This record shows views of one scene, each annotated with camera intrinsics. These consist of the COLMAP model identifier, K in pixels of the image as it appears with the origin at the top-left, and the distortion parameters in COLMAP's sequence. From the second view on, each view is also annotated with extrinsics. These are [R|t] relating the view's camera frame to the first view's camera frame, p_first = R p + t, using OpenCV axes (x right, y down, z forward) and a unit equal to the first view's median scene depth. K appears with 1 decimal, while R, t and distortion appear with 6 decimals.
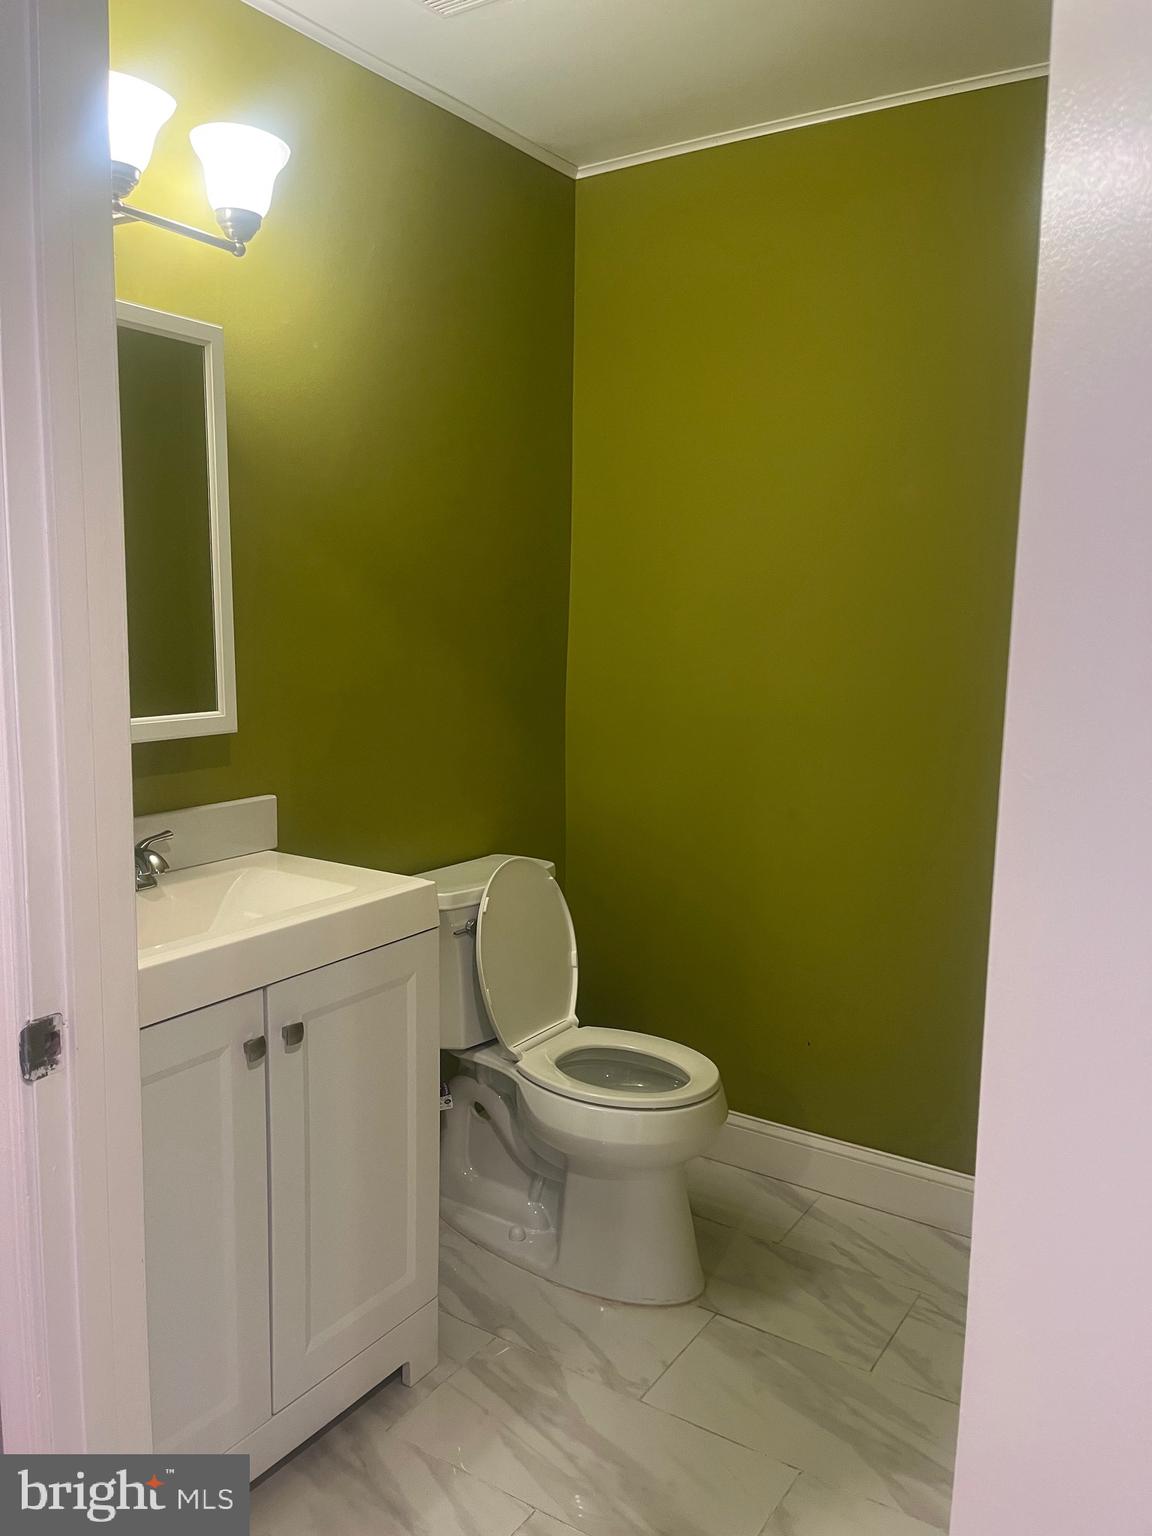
lens RADIAL K [[1166.5, 0, 579.7], [0, 1166.5, 766.9], [0, 0, 1]] dist [0.057321, -0.084638]
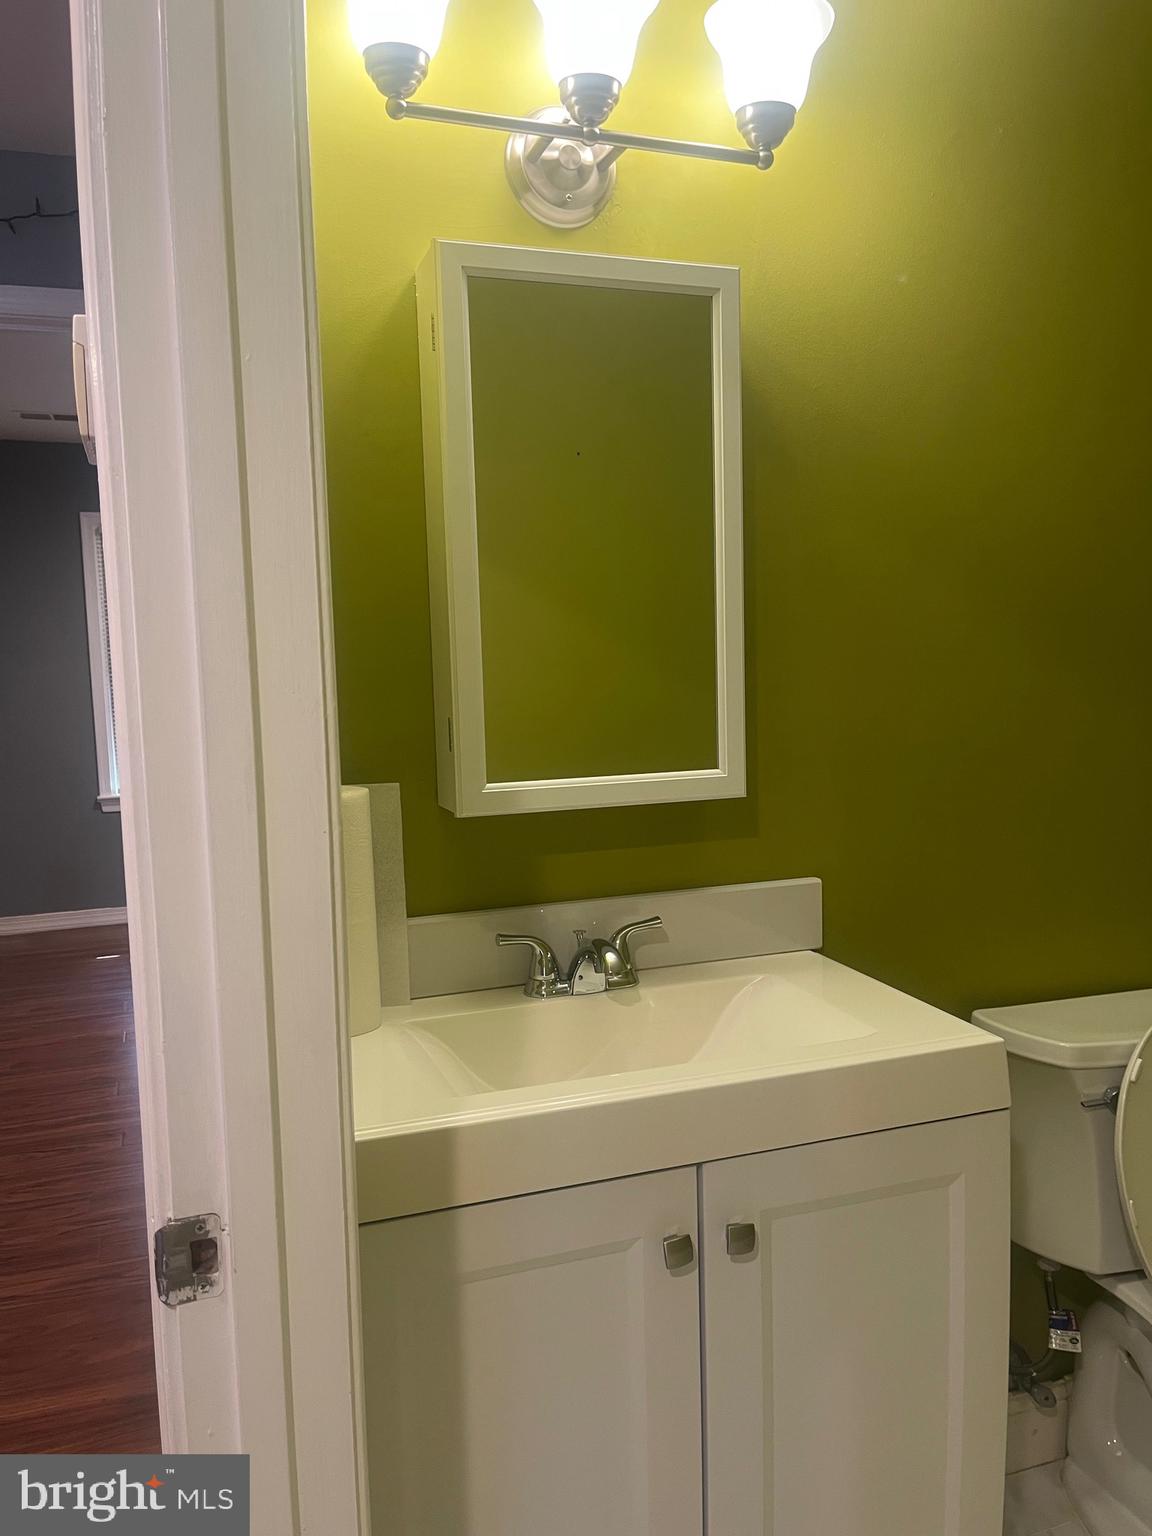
lens RADIAL K [[1166.5, 0, 547.4], [0, 1166.5, 775.7], [0, 0, 1]] dist [0.057321, -0.084638]
pose [[0.784812, 0.032320, -0.618890, 0.080810], [-0.048044, 0.998807, -0.008765, -0.031917], [0.617869, 0.036613, 0.785429, 0.337544]]
